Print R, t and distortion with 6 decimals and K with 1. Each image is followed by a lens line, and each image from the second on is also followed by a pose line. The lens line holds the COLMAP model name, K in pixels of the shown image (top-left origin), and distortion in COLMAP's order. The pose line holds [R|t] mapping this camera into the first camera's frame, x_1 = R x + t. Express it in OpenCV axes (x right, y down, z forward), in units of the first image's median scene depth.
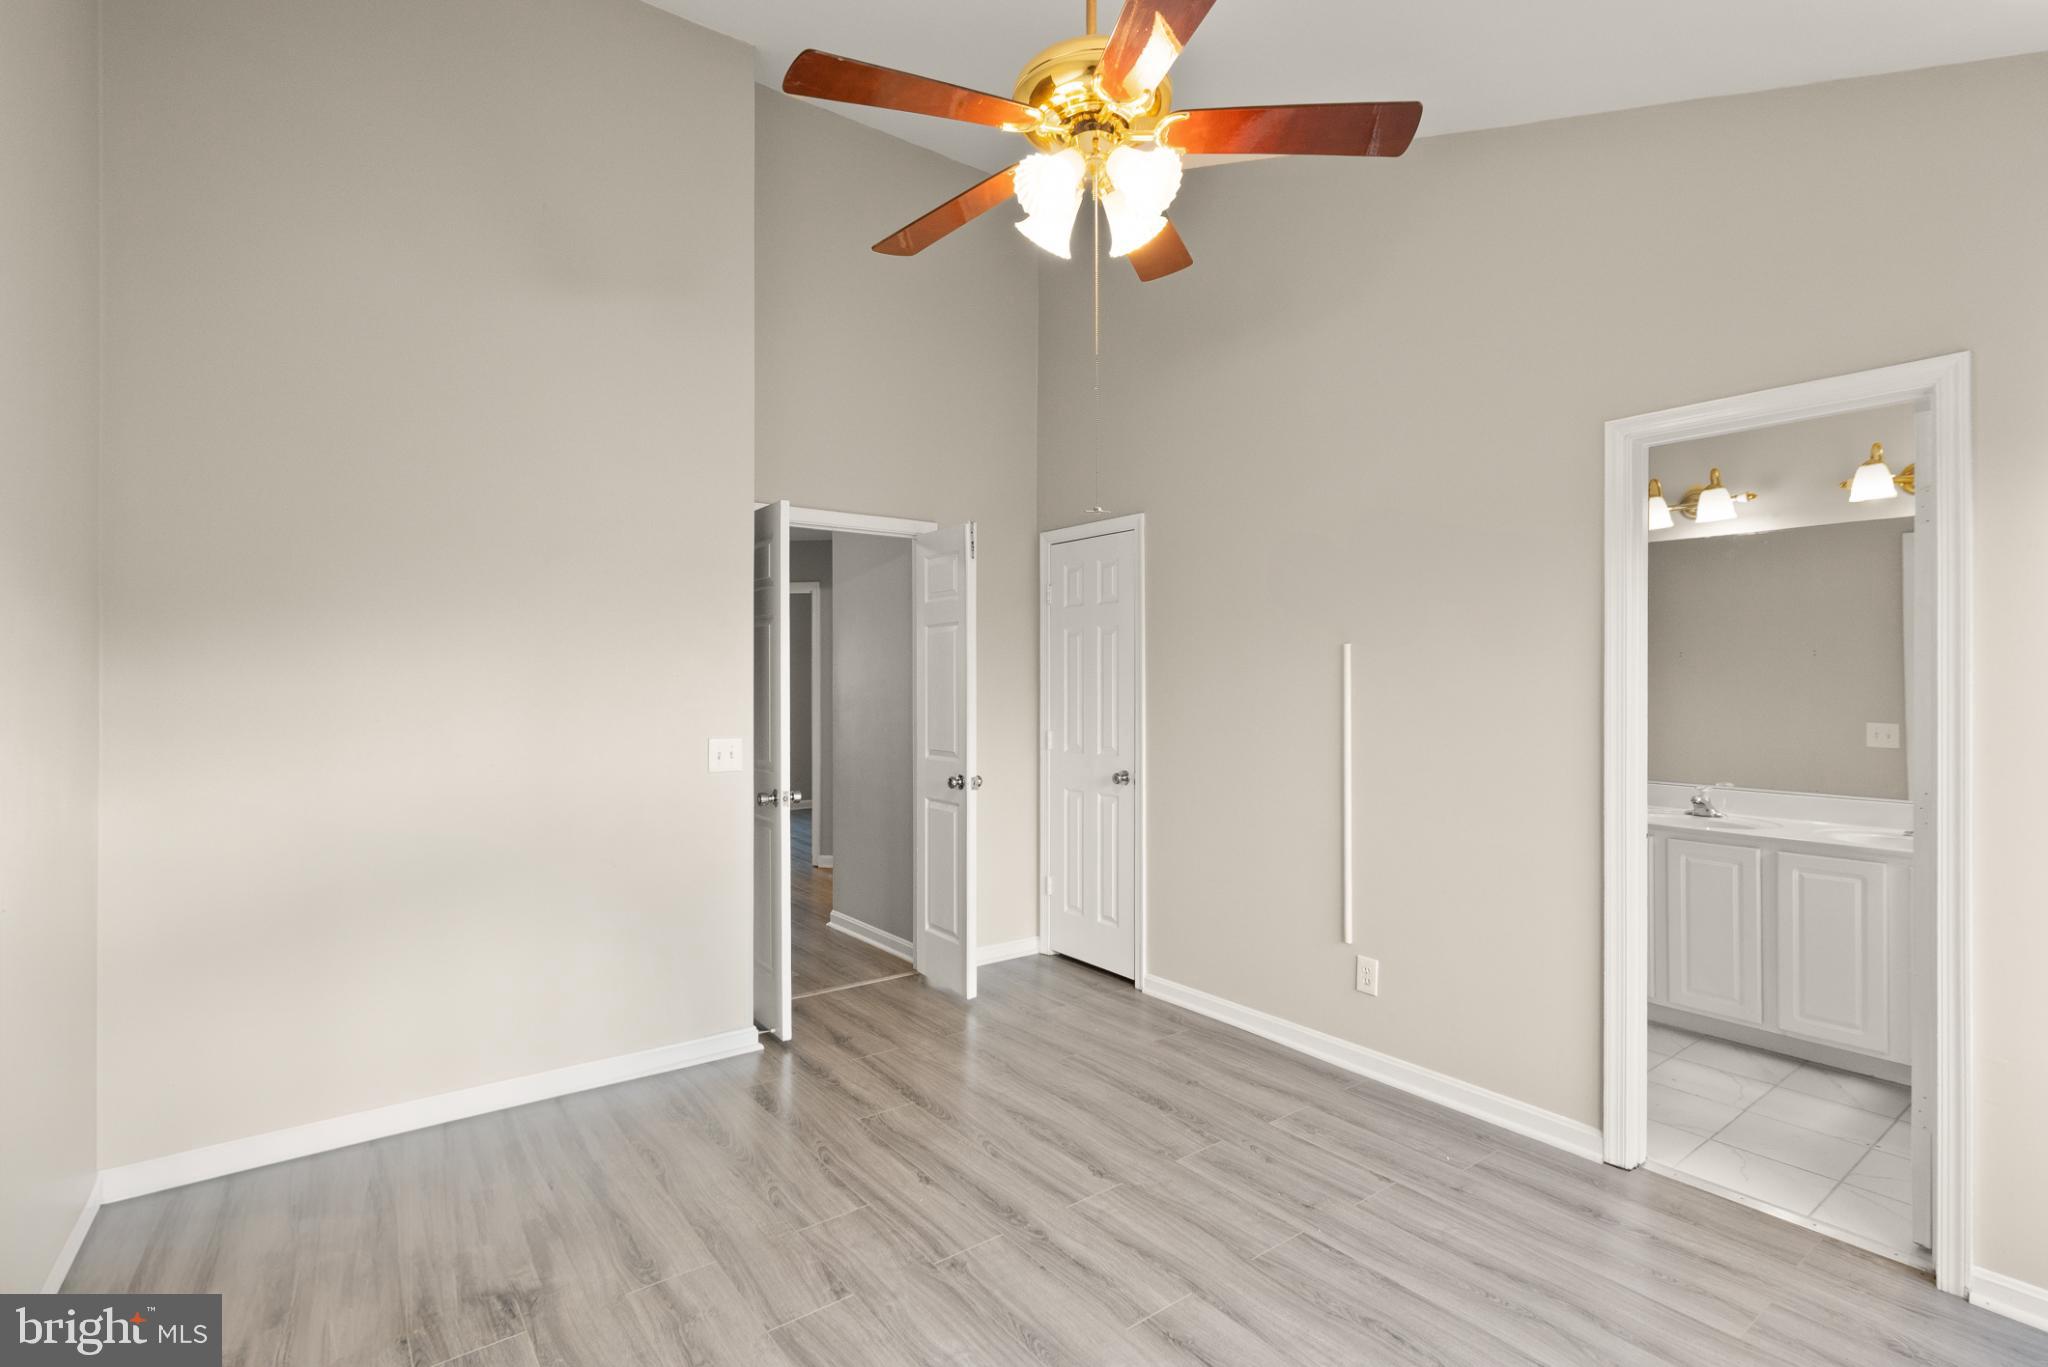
lens RADIAL K [[978.1, 0, 1027.1], [0, 978.1, 691.0], [0, 0, 1]] dist [-0.003044, 0.001863]
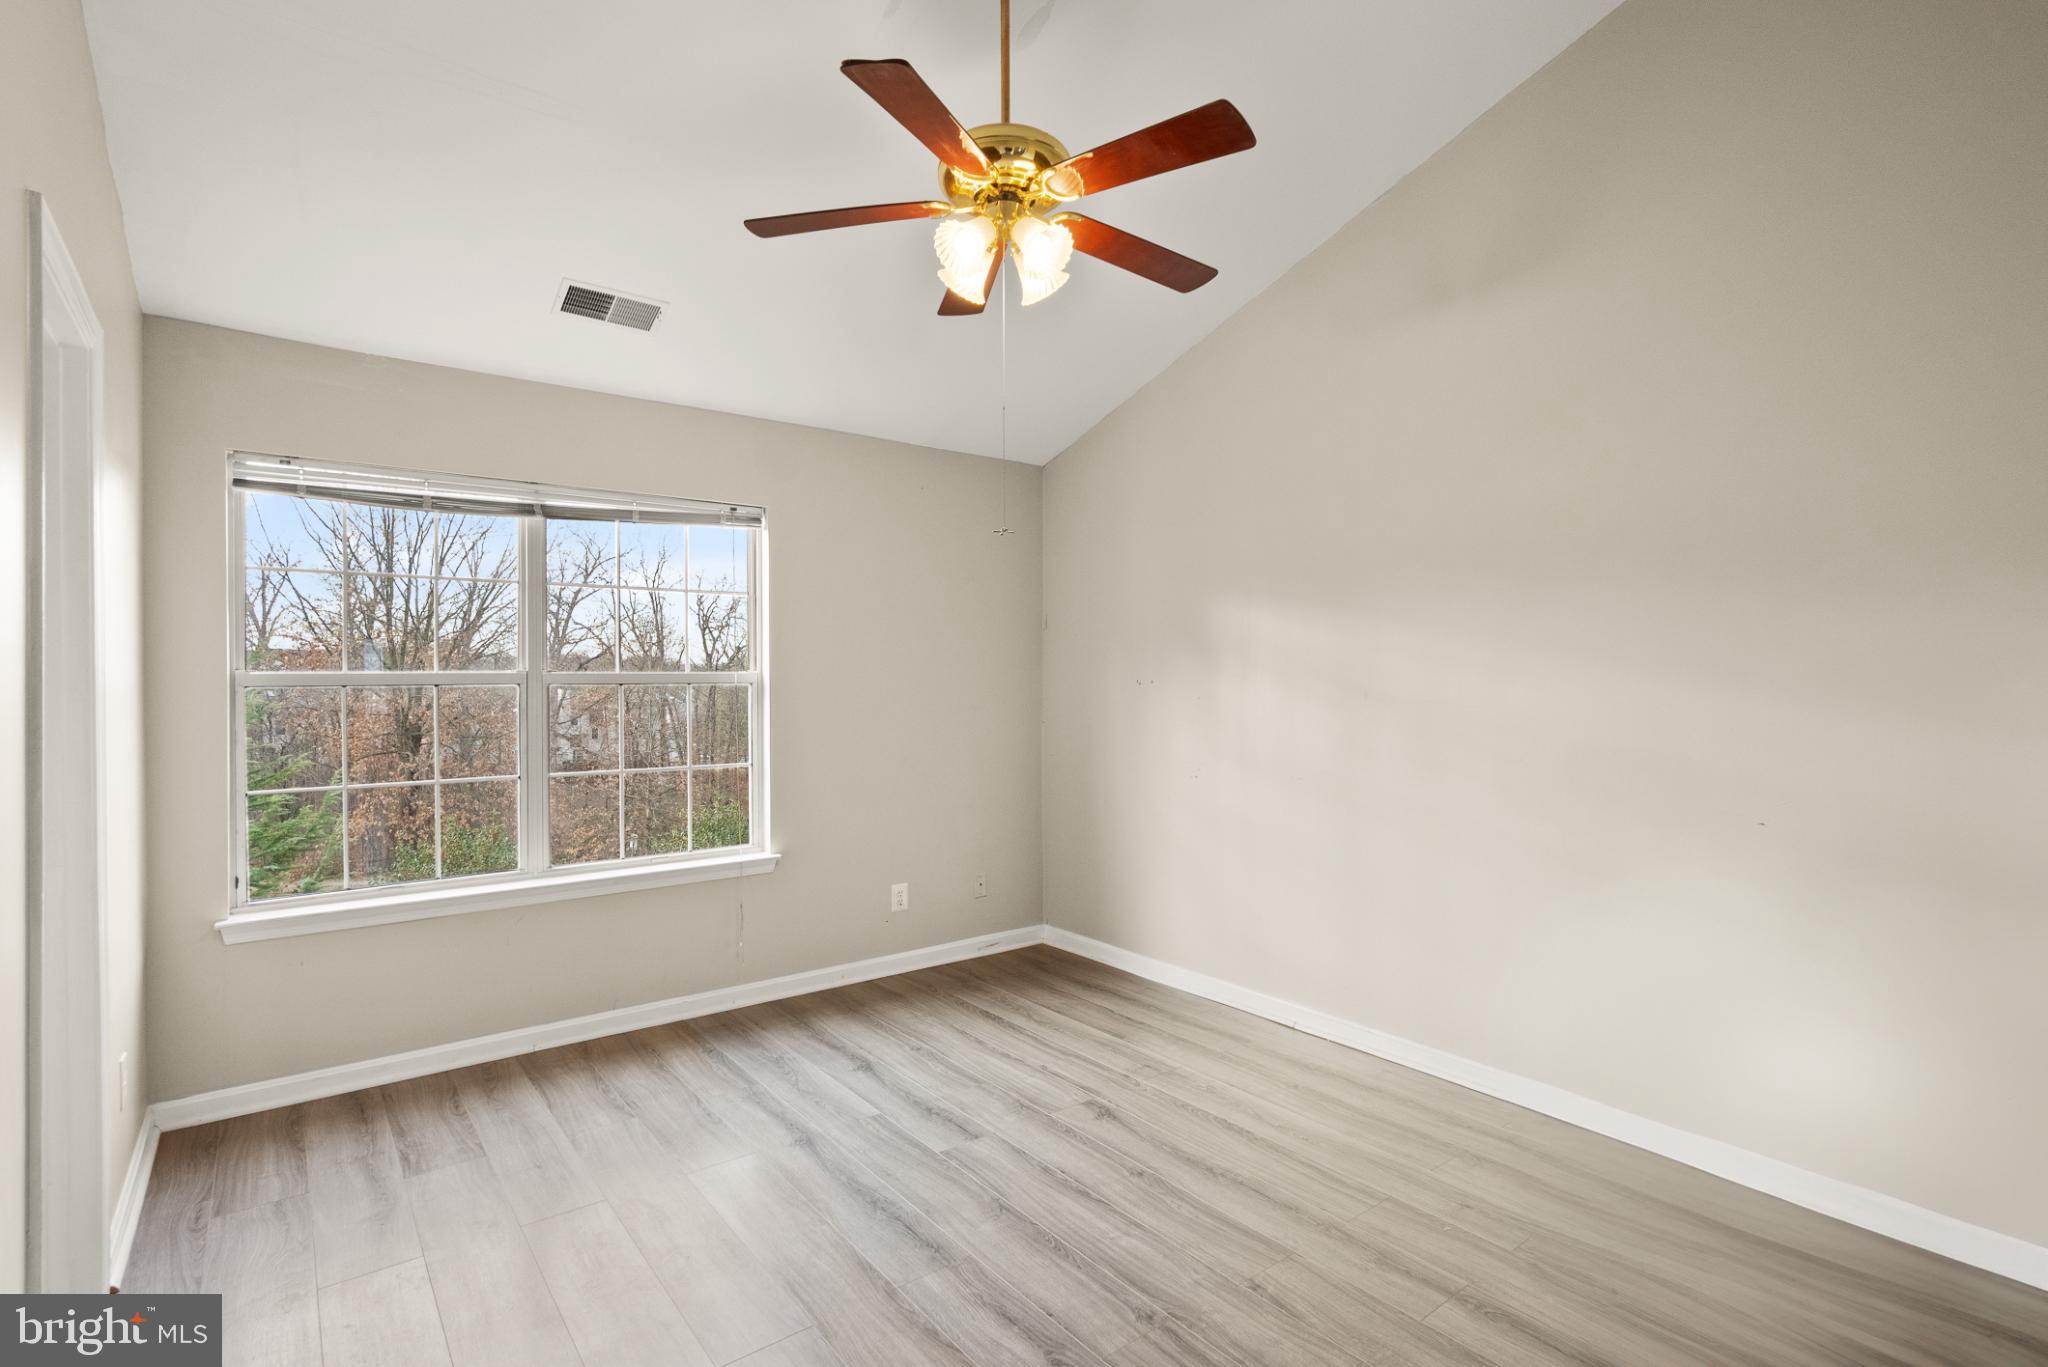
lens RADIAL K [[978.1, 0, 1027.1], [0, 978.1, 697.0], [0, 0, 1]] dist [-0.003044, 0.001863]
pose [[-0.999927, 0.001002, -0.012040, 0.048227], [0.001016, 0.999999, -0.001109, 0.021691], [0.012039, -0.001122, -0.999927, 1.943364]]
